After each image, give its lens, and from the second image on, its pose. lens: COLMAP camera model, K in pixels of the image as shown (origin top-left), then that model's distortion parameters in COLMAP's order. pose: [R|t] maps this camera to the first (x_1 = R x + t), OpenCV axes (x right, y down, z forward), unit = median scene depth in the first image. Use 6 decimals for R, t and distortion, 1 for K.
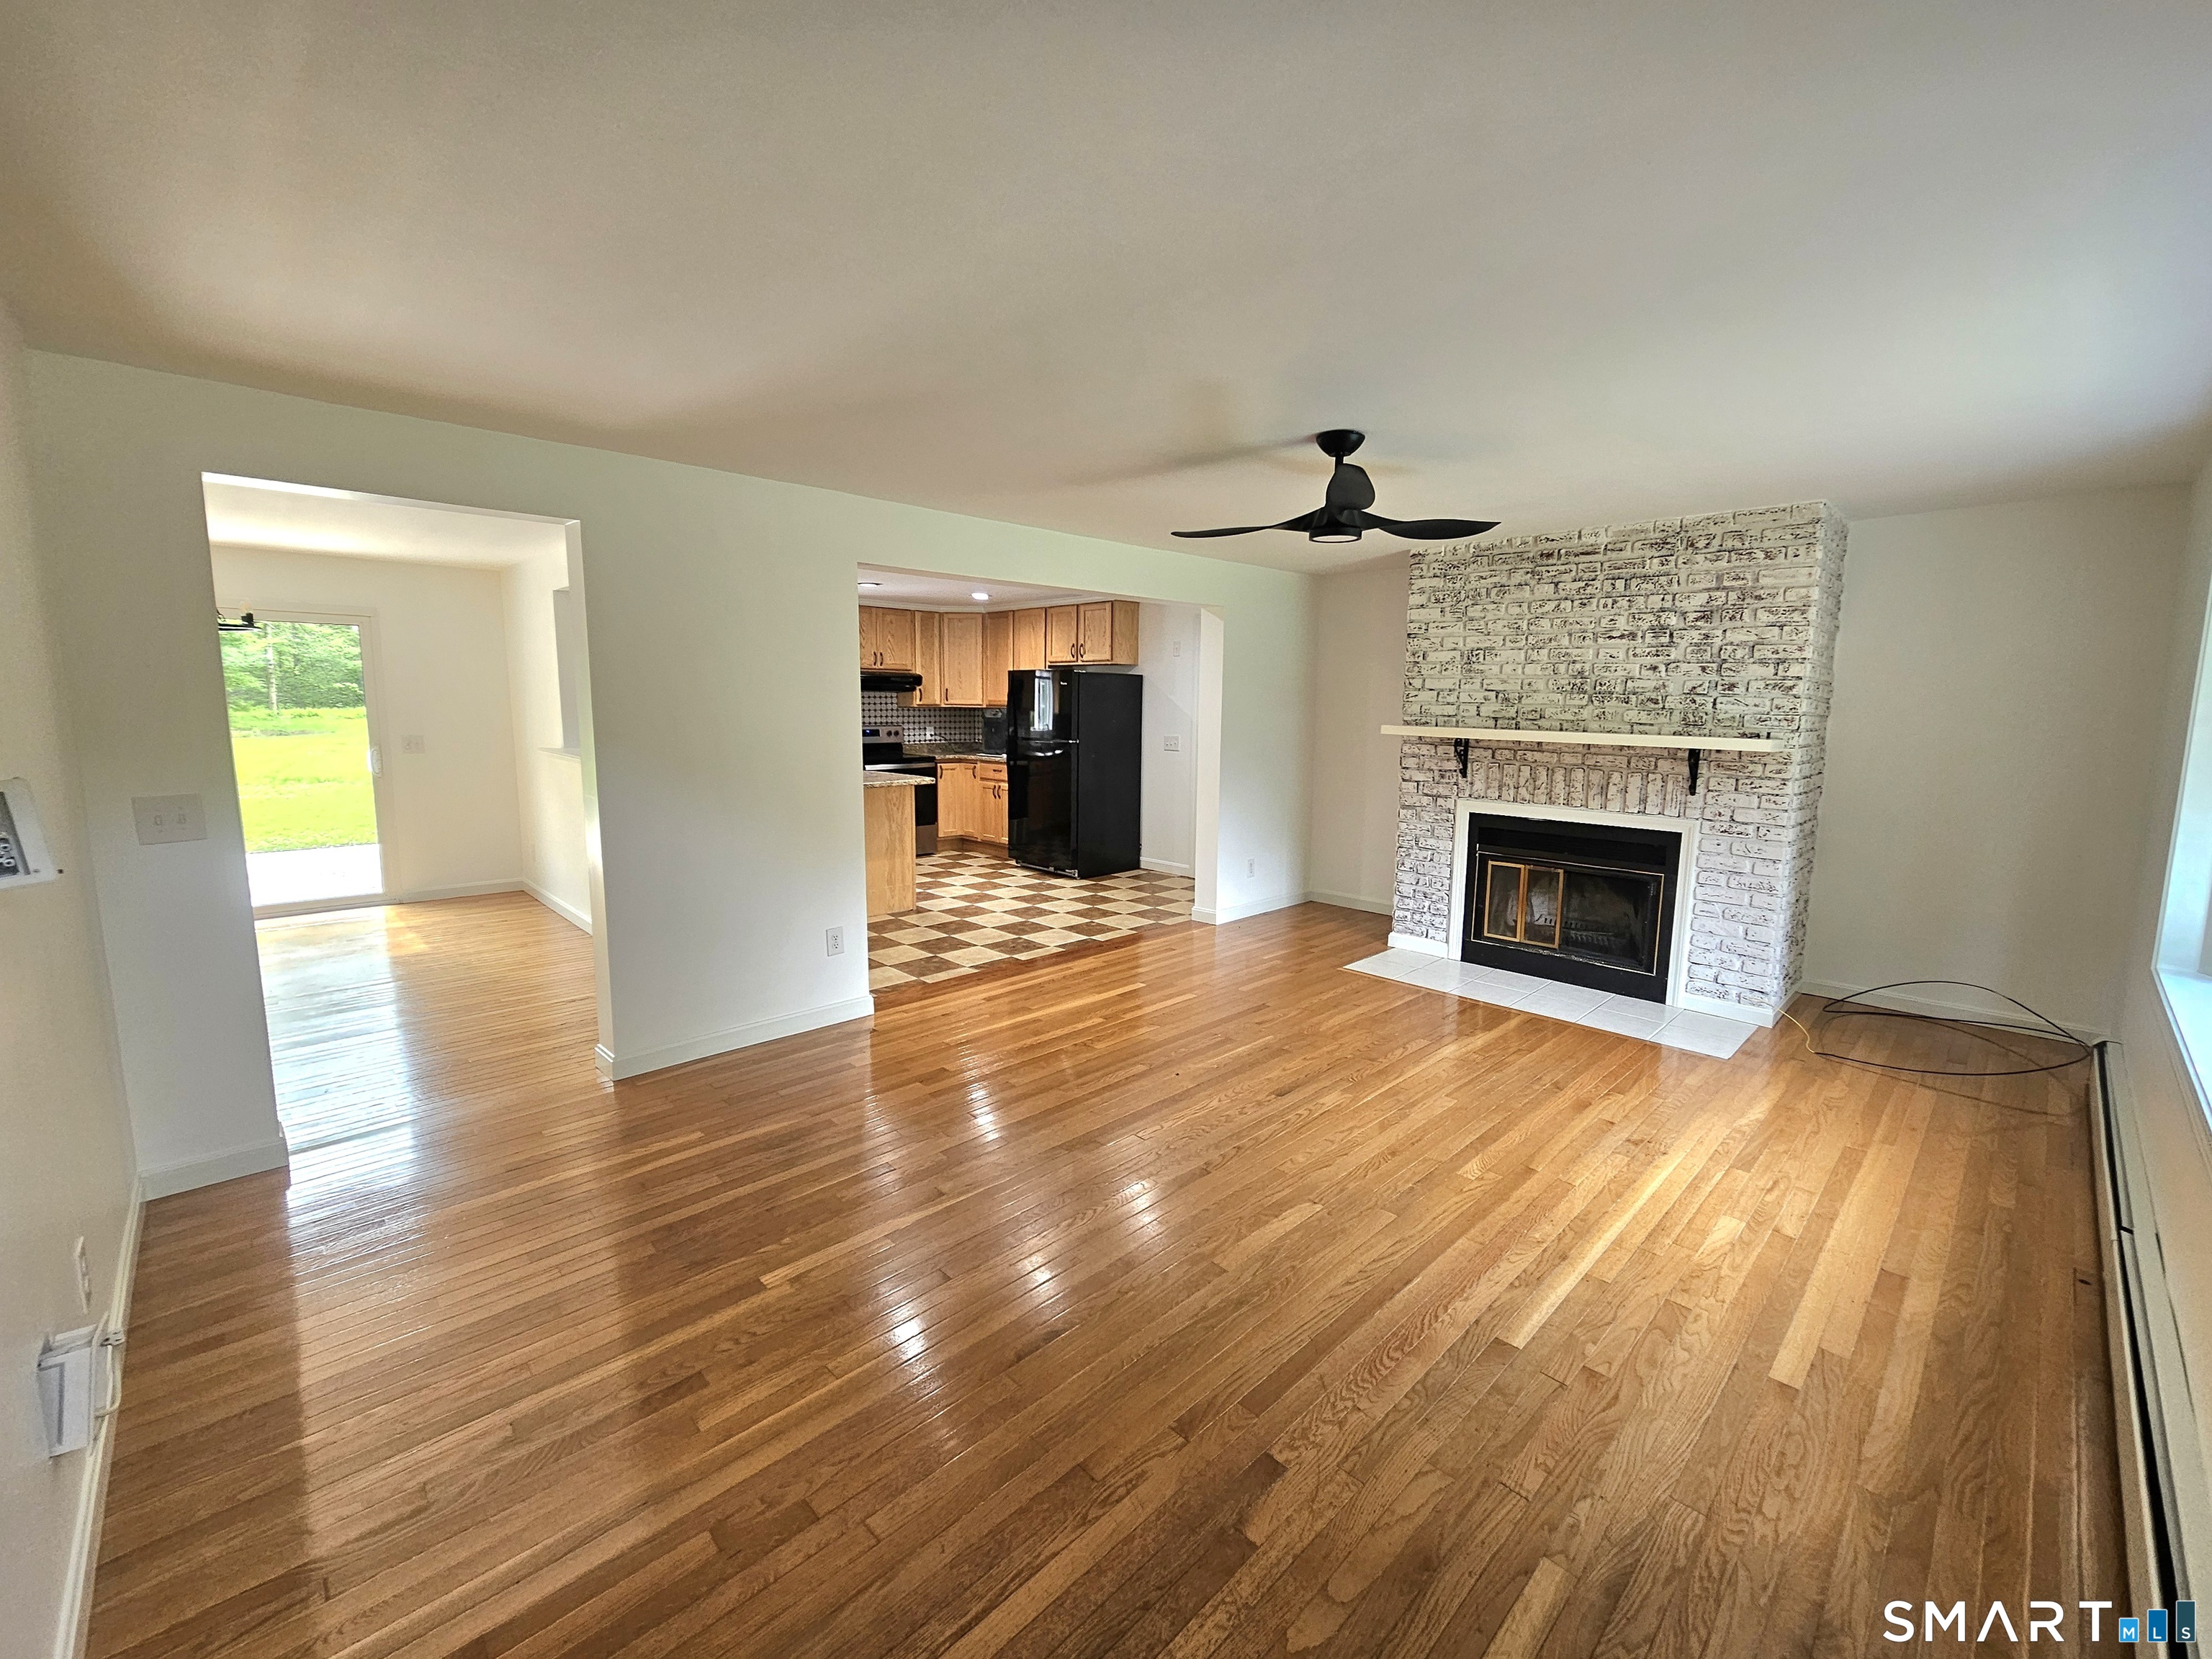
lens RADIAL K [[912.0, 0, 1111.5], [0, 912.0, 826.9], [0, 0, 1]] dist [-0.000047, 0.000357]
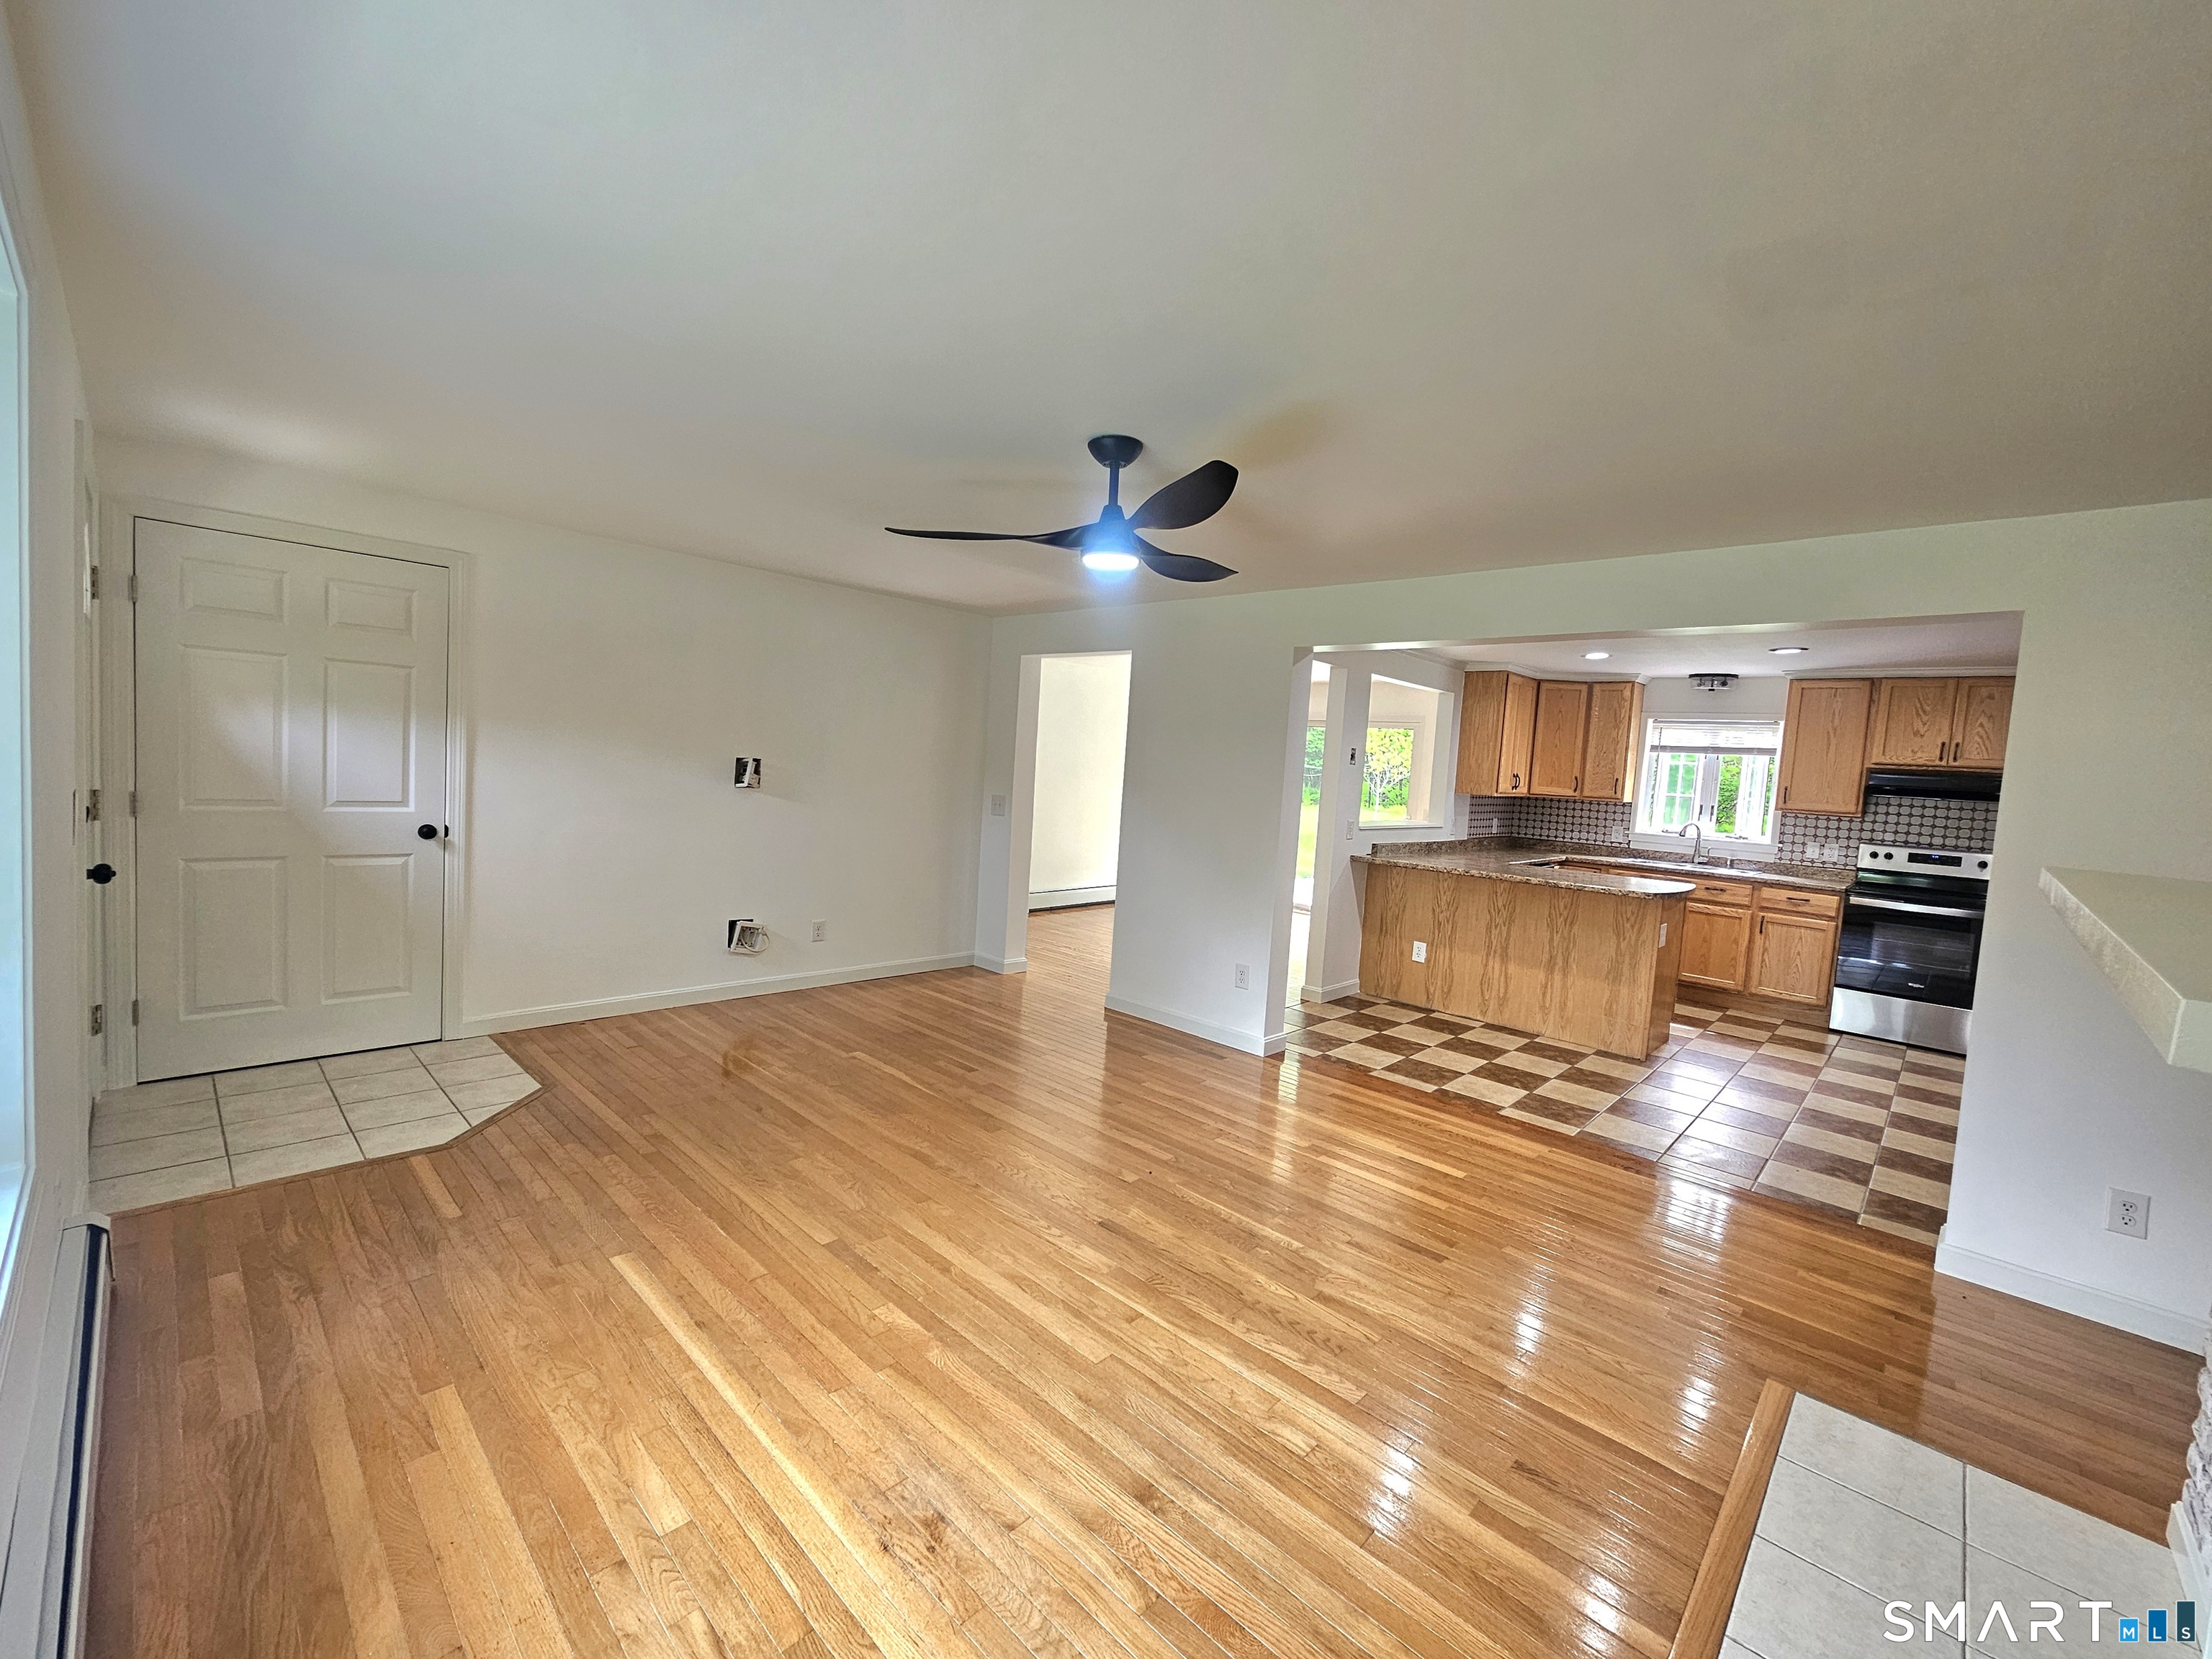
lens RADIAL K [[912.0, 0, 1105.5], [0, 912.0, 825.5], [0, 0, 1]] dist [-0.000047, 0.000357]
pose [[0.035356, 0.063717, -0.997342, 0.728518], [-0.198455, 0.978538, 0.055480, -0.078967], [0.979472, 0.195966, 0.047242, 0.657681]]
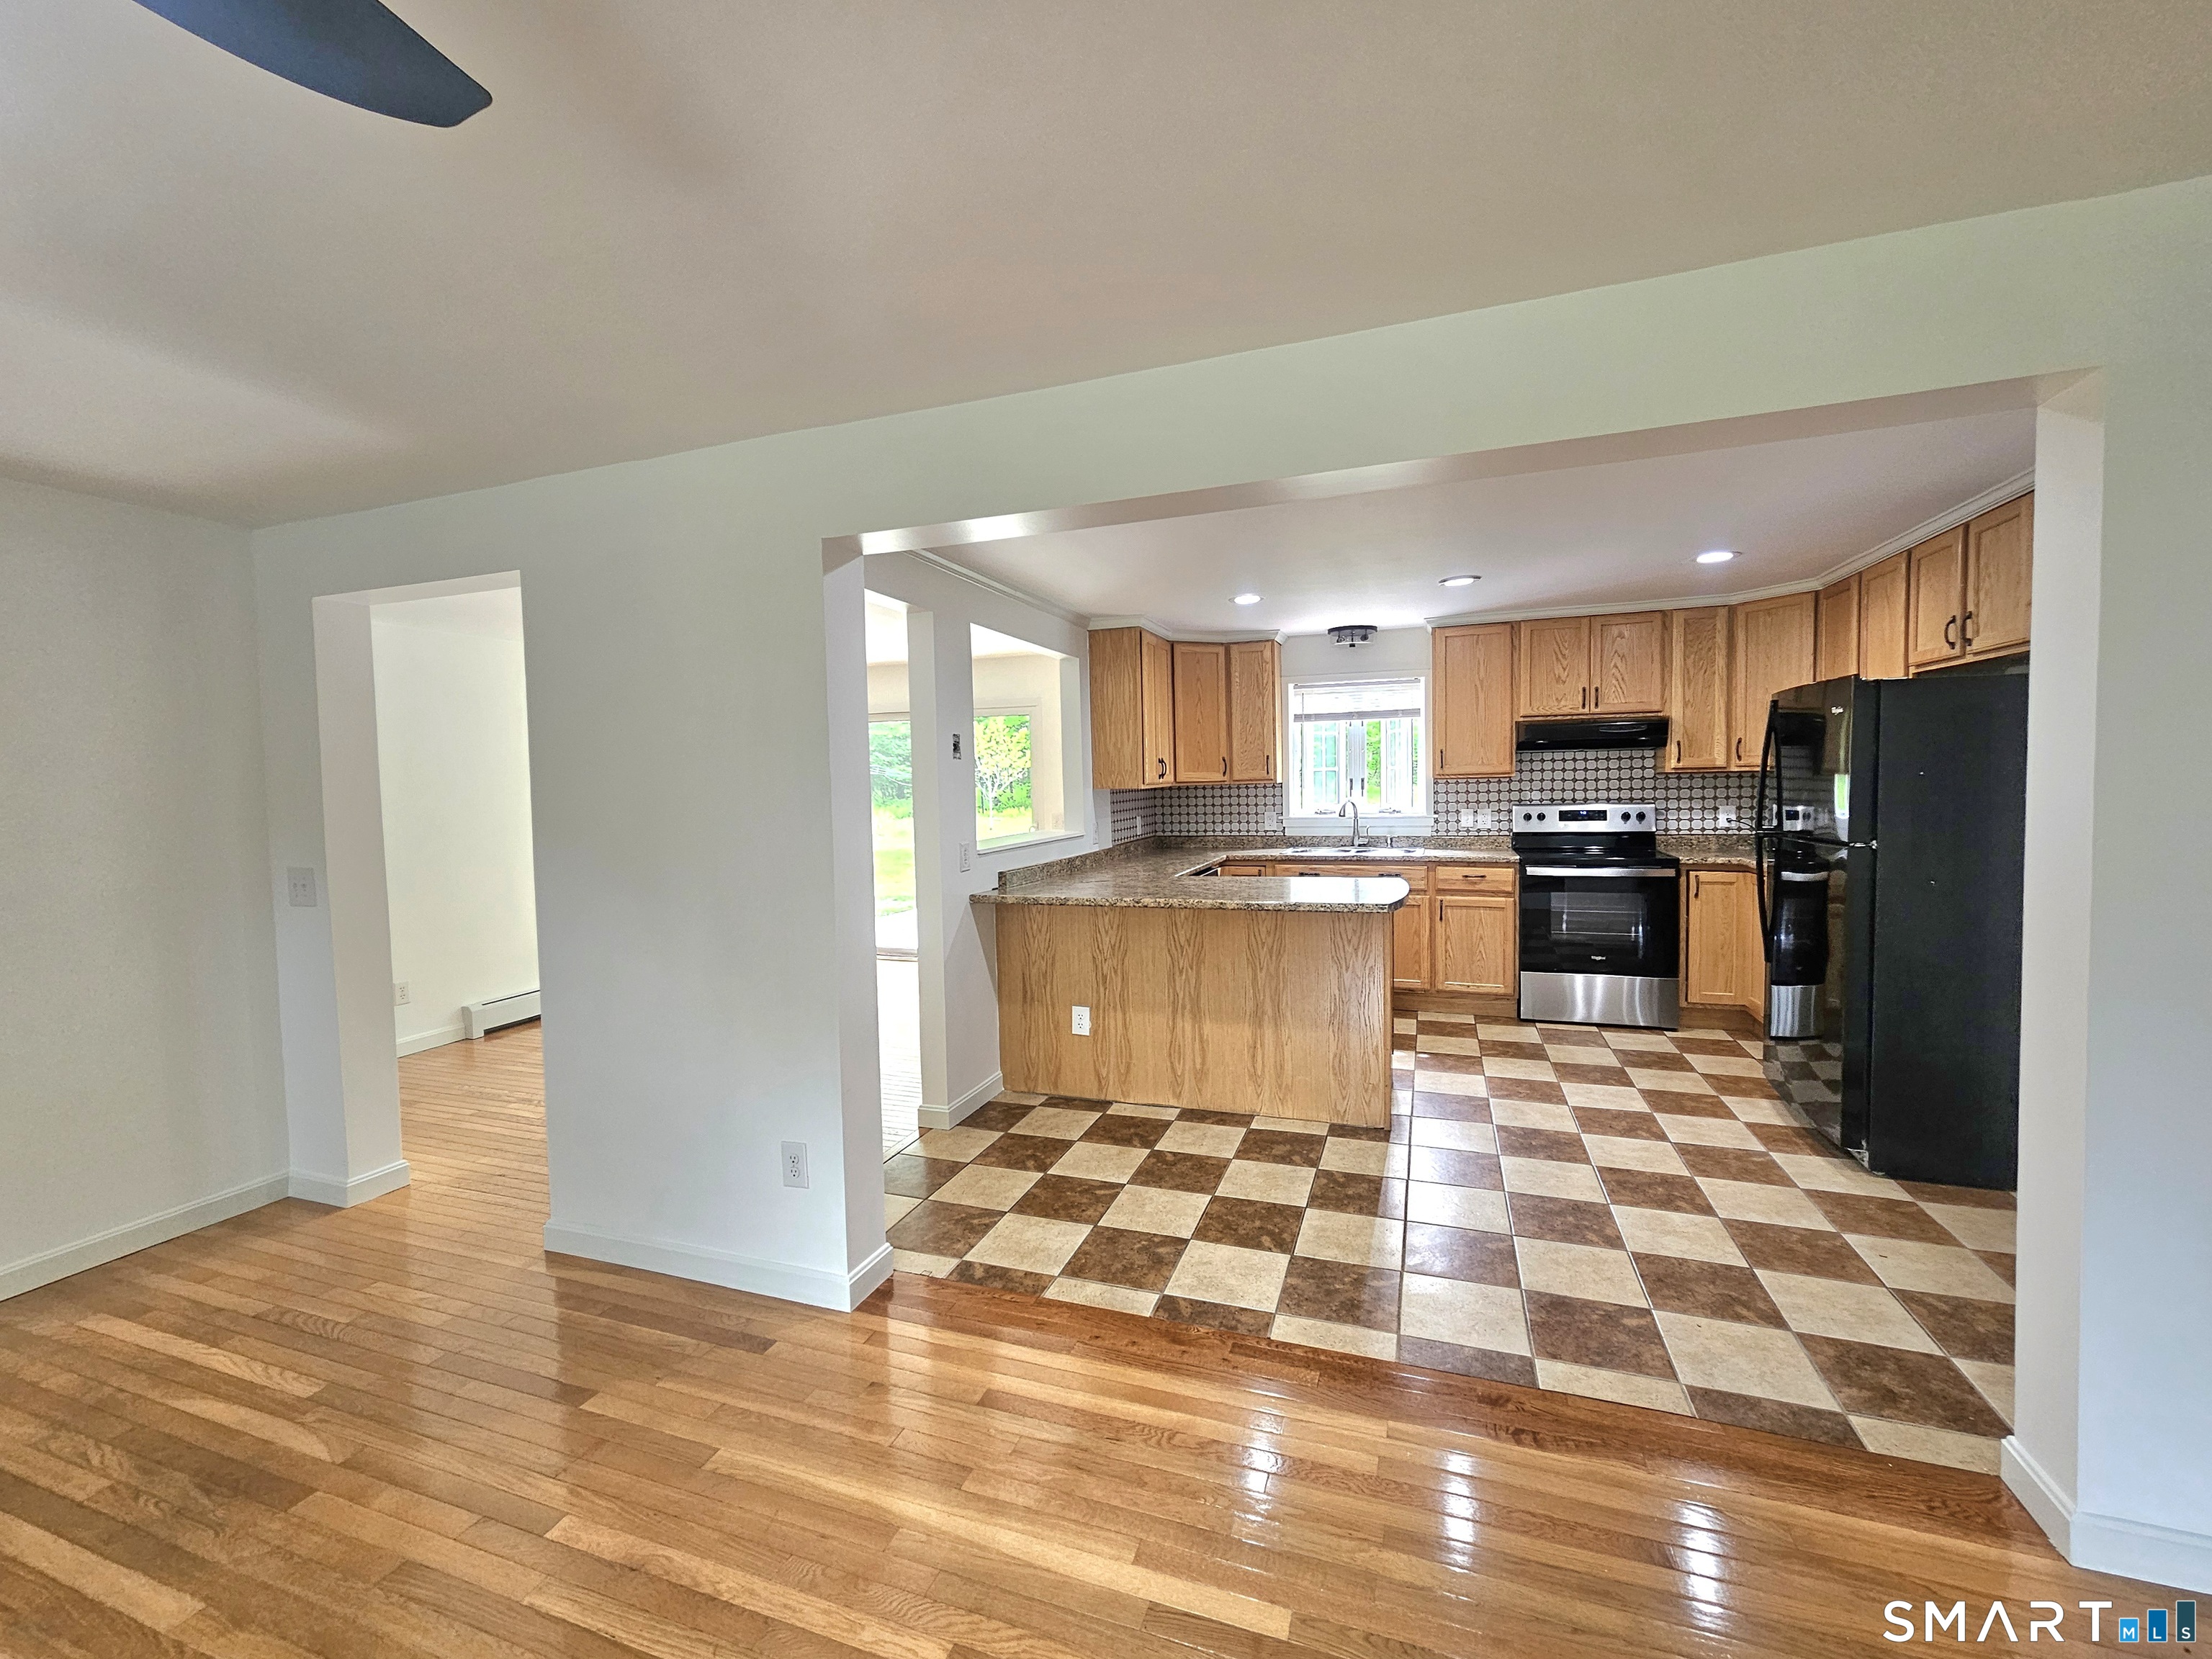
lens RADIAL K [[912.0, 0, 1106.7], [0, 912.0, 827.8], [0, 0, 1]] dist [-0.000047, 0.000357]
pose [[0.438206, 0.026751, -0.898476, 0.291510], [-0.097308, 0.995095, -0.017832, -0.095067], [0.893592, 0.095243, 0.438659, 0.796566]]
